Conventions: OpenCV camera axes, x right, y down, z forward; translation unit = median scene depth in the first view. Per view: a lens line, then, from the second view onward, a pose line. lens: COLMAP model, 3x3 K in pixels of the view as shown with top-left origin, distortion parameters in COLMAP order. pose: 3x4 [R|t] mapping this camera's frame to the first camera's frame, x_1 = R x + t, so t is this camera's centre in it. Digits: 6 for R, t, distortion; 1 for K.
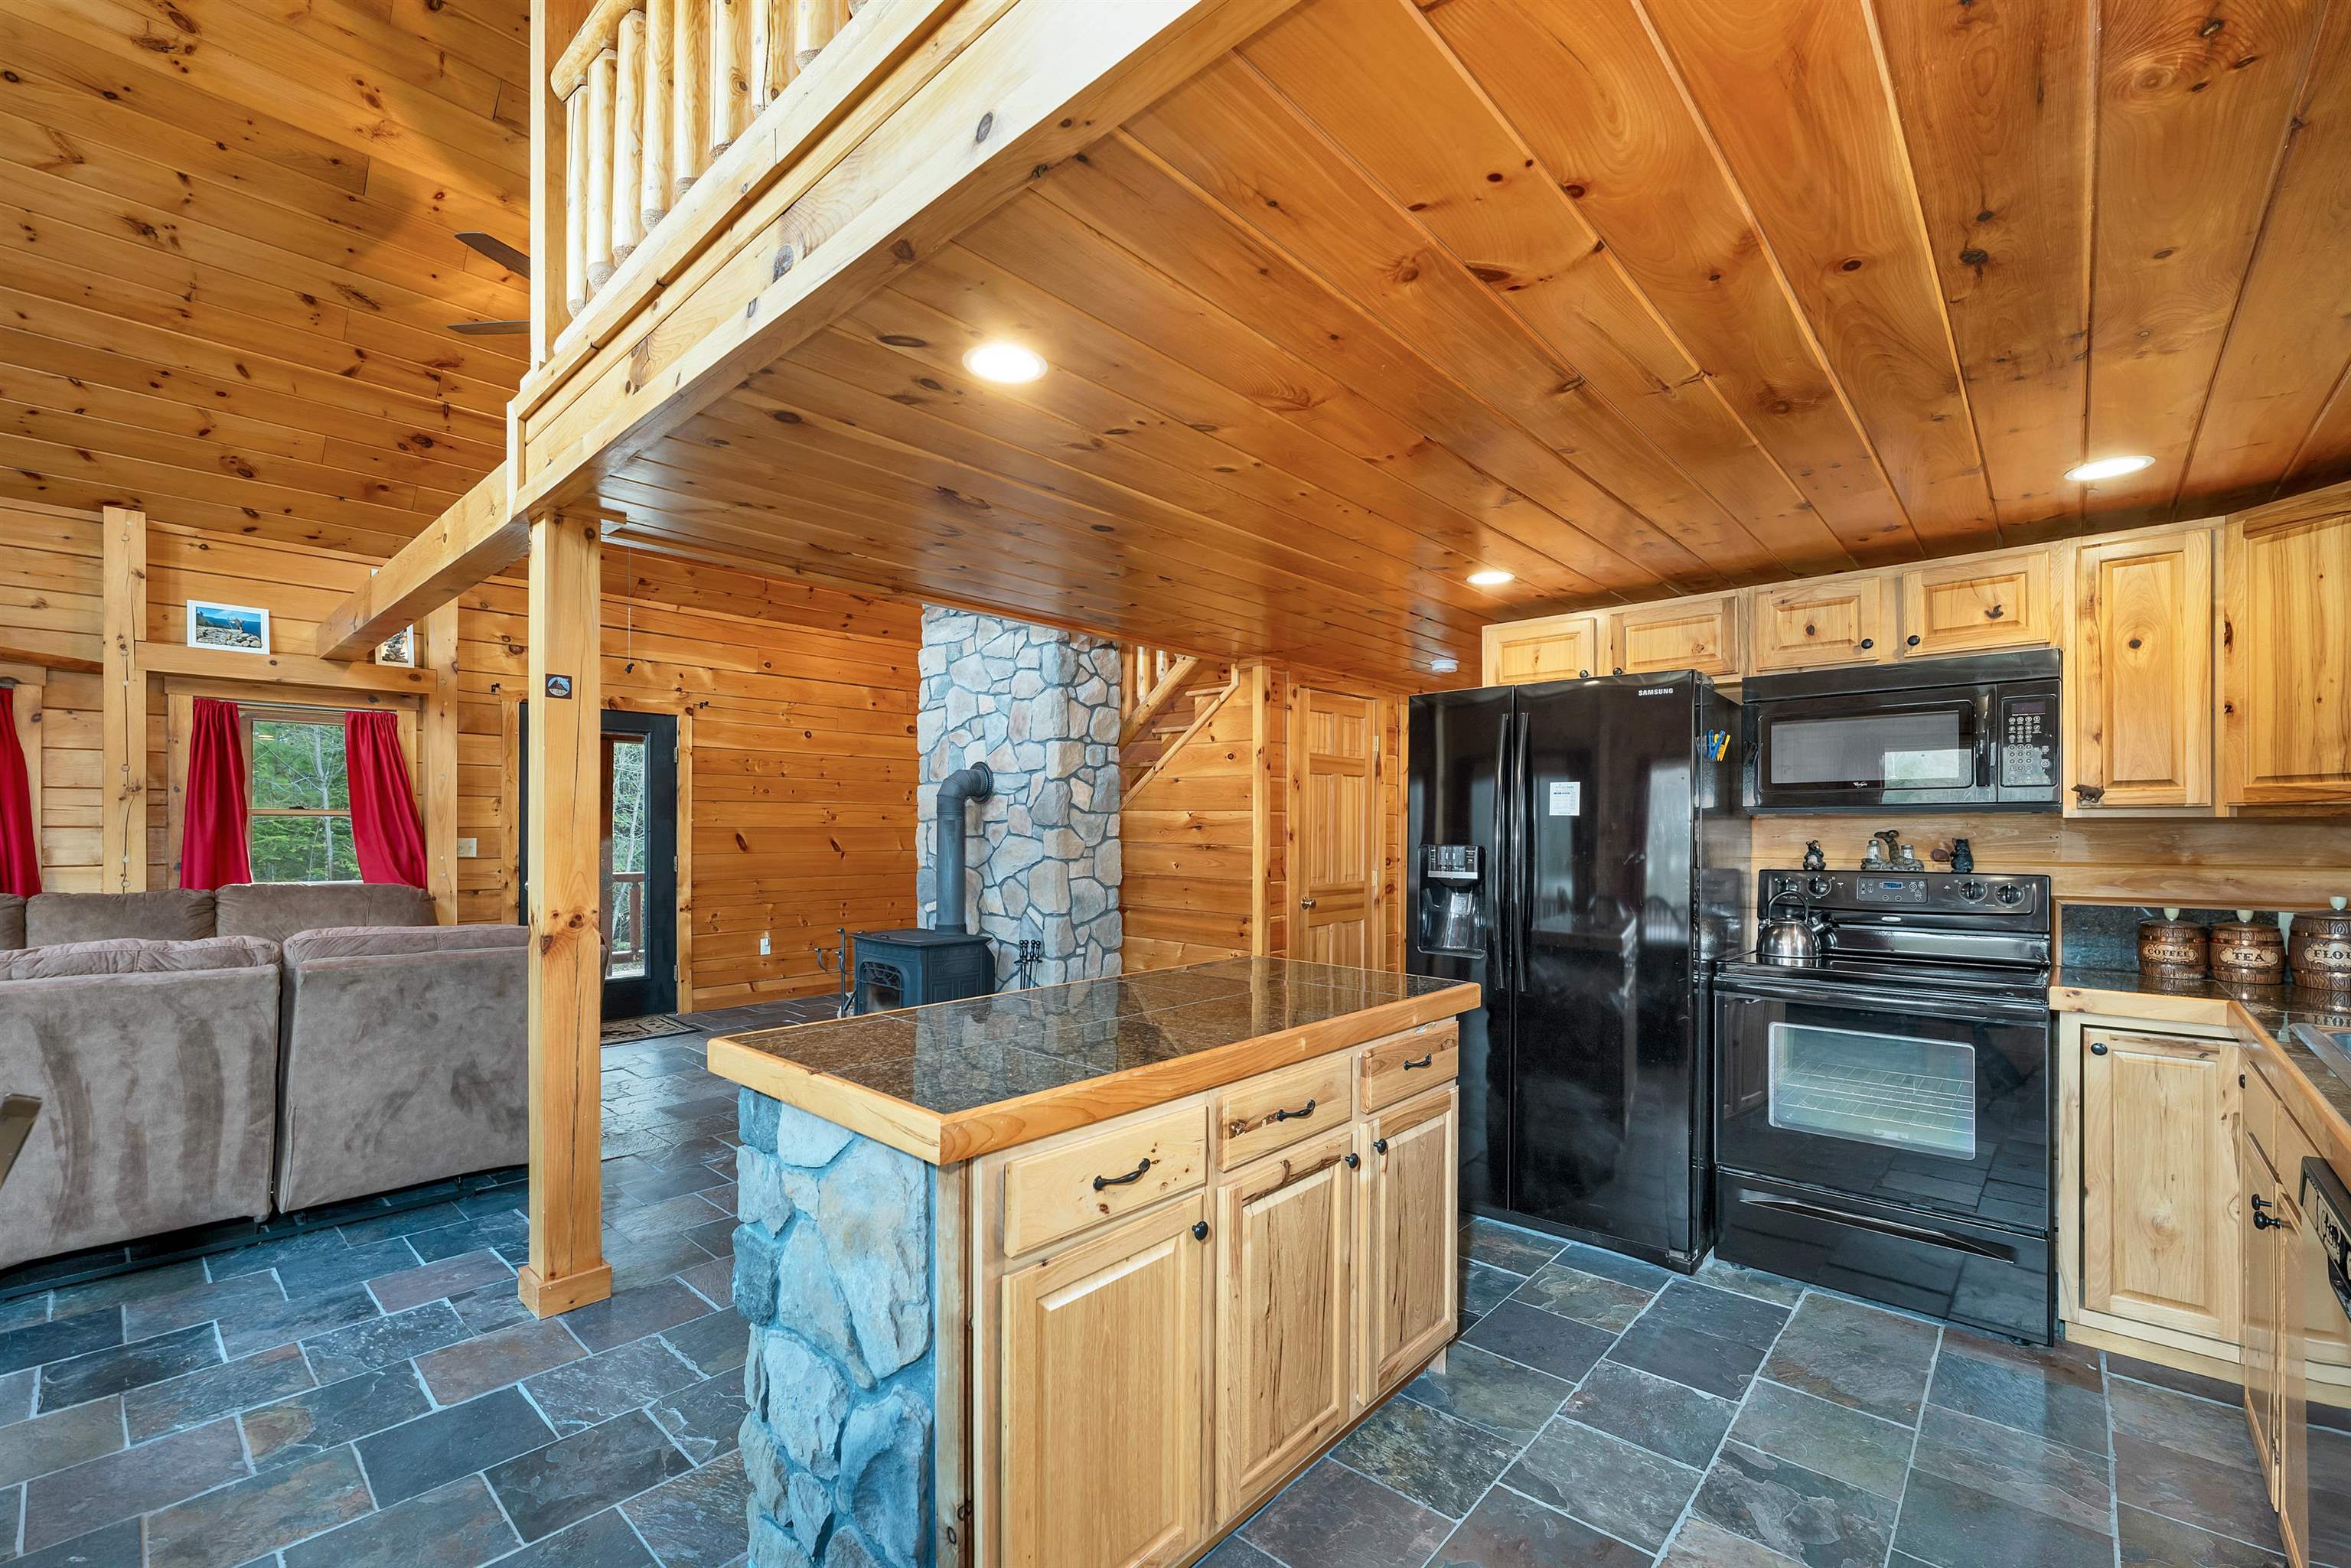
lens RADIAL K [[985.1, 0, 1174.2], [0, 985.1, 830.6], [0, 0, 1]] dist [-0.002522, -0.000009]
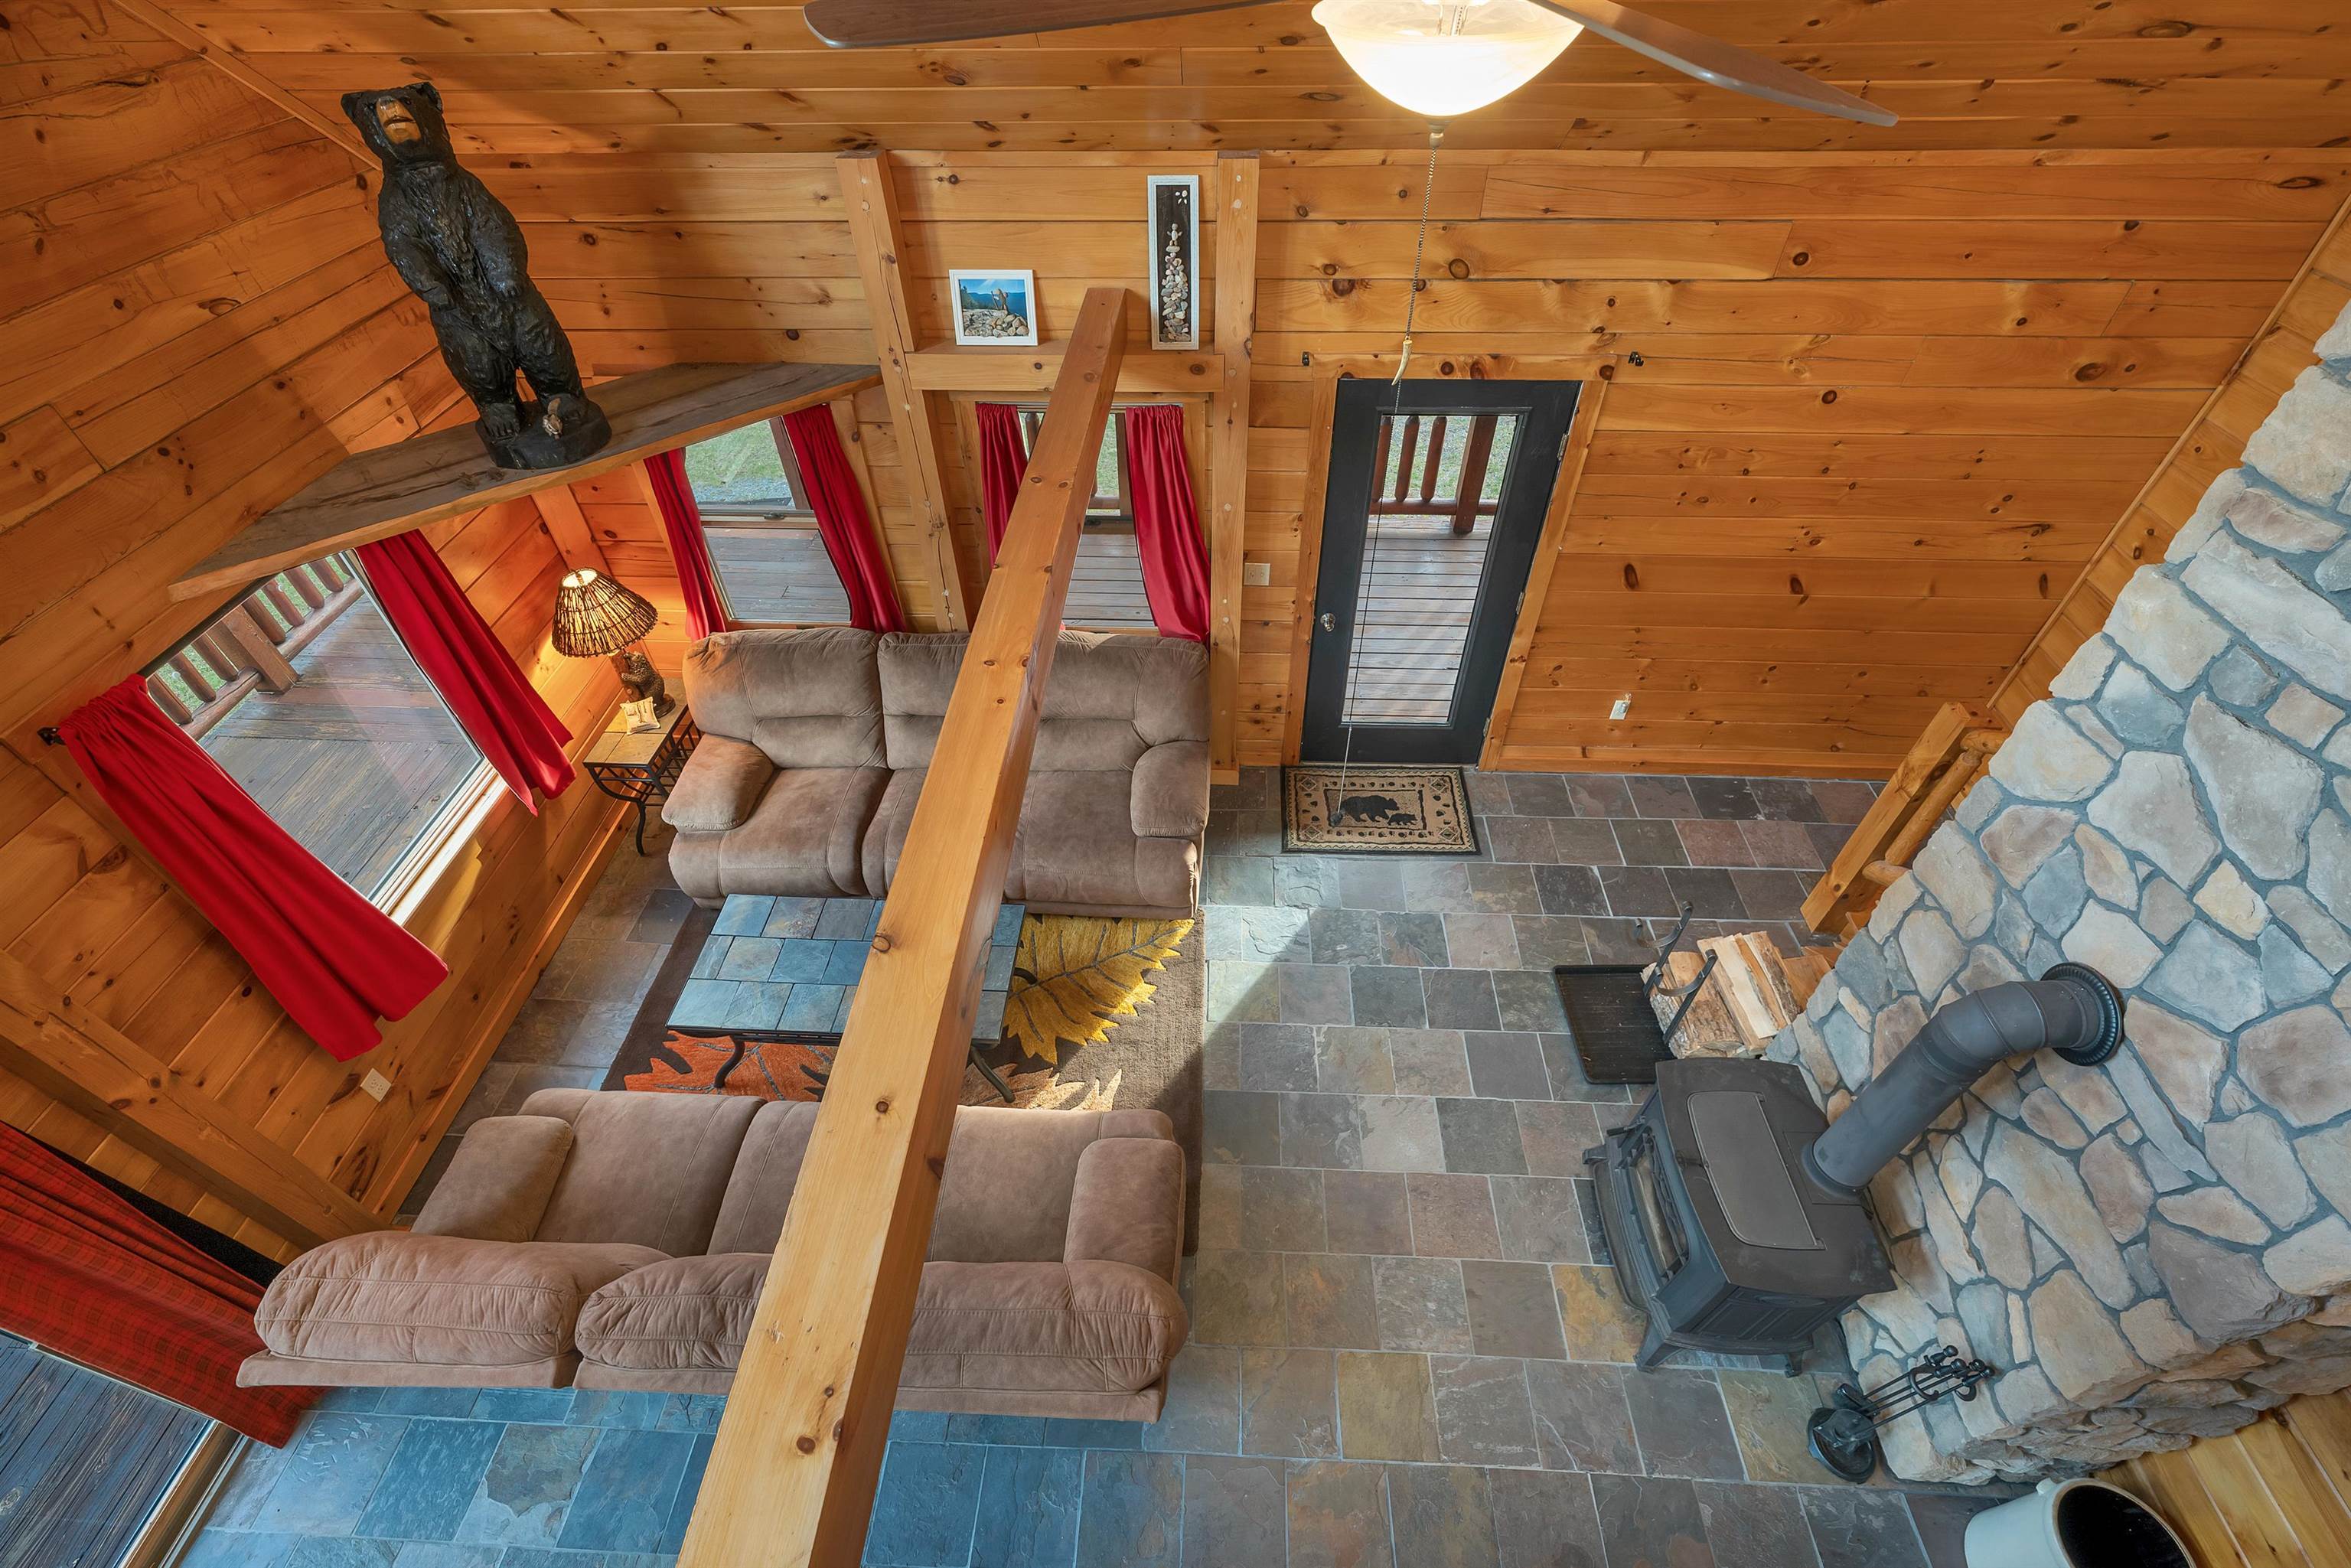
lens RADIAL K [[995.1, 0, 1182.2], [0, 995.1, 781.3], [0, 0, 1]] dist [-0.000451, -0.000550]
pose [[0.639553, 0.532551, -0.554402, -0.386327], [0.009029, 0.715923, 0.698121, -0.624509], [0.768694, -0.451491, 0.453062, 0.834439]]
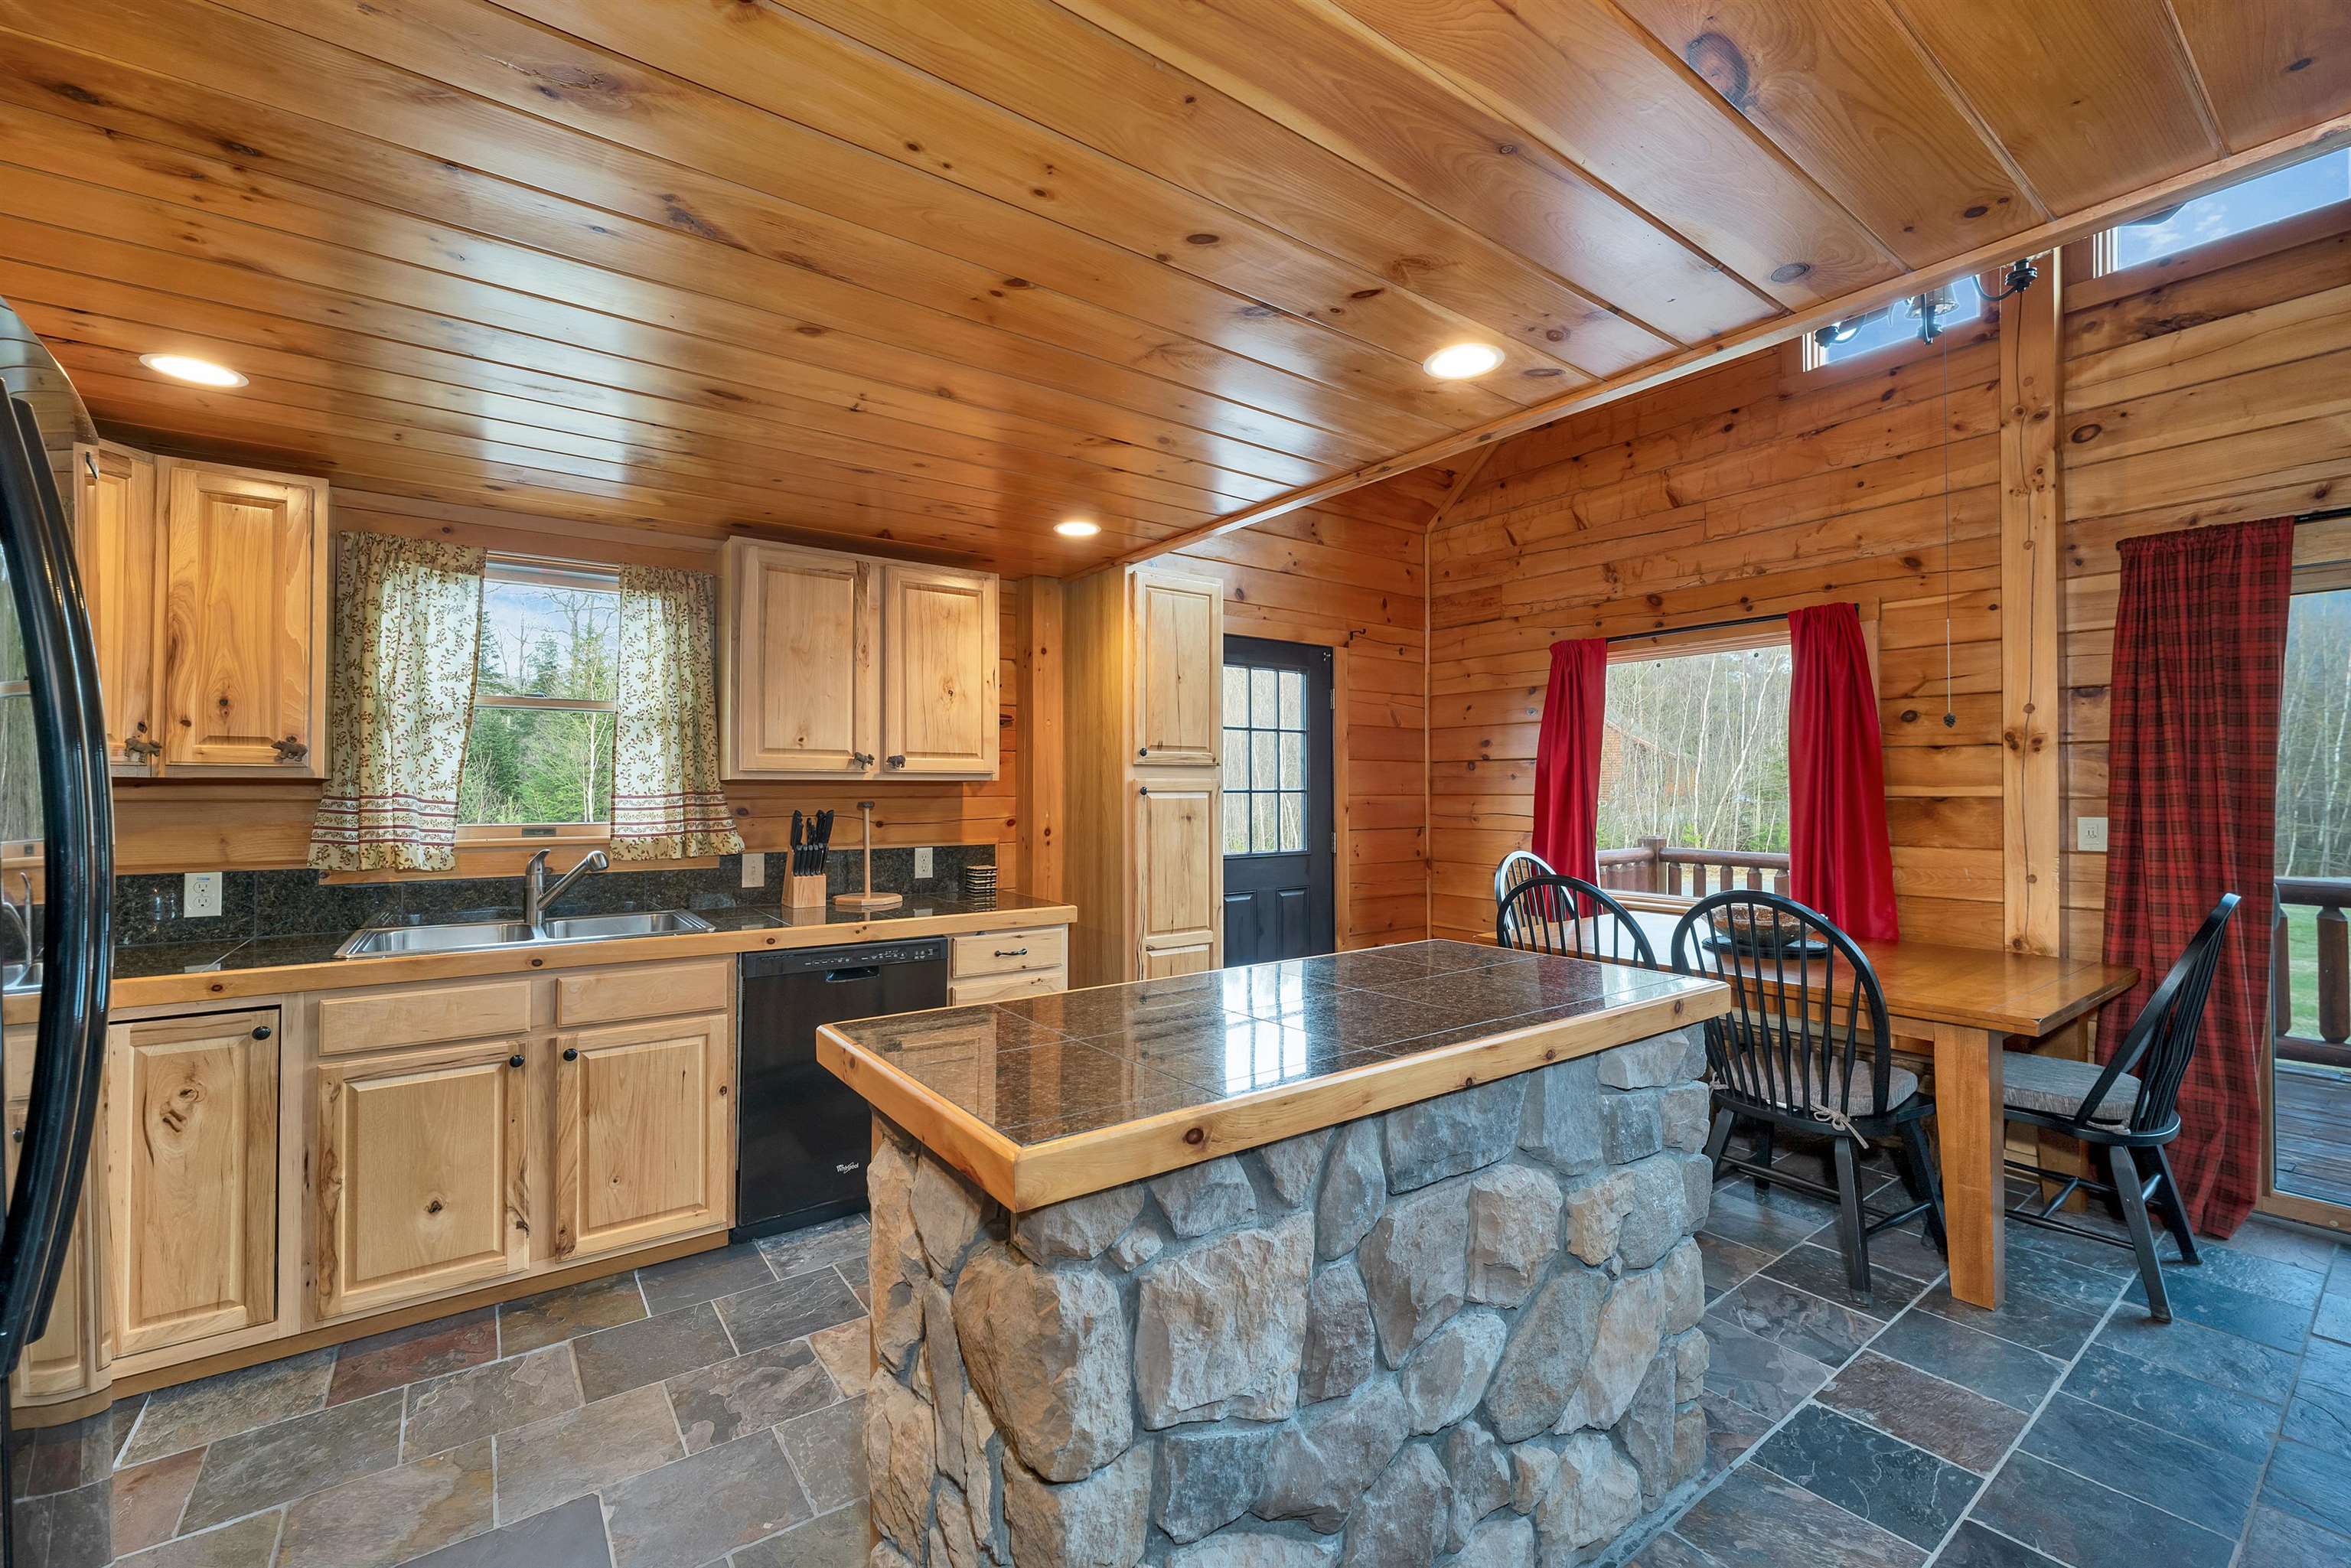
lens RADIAL K [[962.9, 0, 1175.5], [0, 962.9, 784.0], [0, 0, 1]] dist [-0.002506, 0.000185]
pose [[-0.980060, -0.001397, 0.198697, -0.035206], [-0.002608, 0.999980, -0.005833, -0.002772], [-0.198685, -0.006235, -0.980044, 1.009888]]
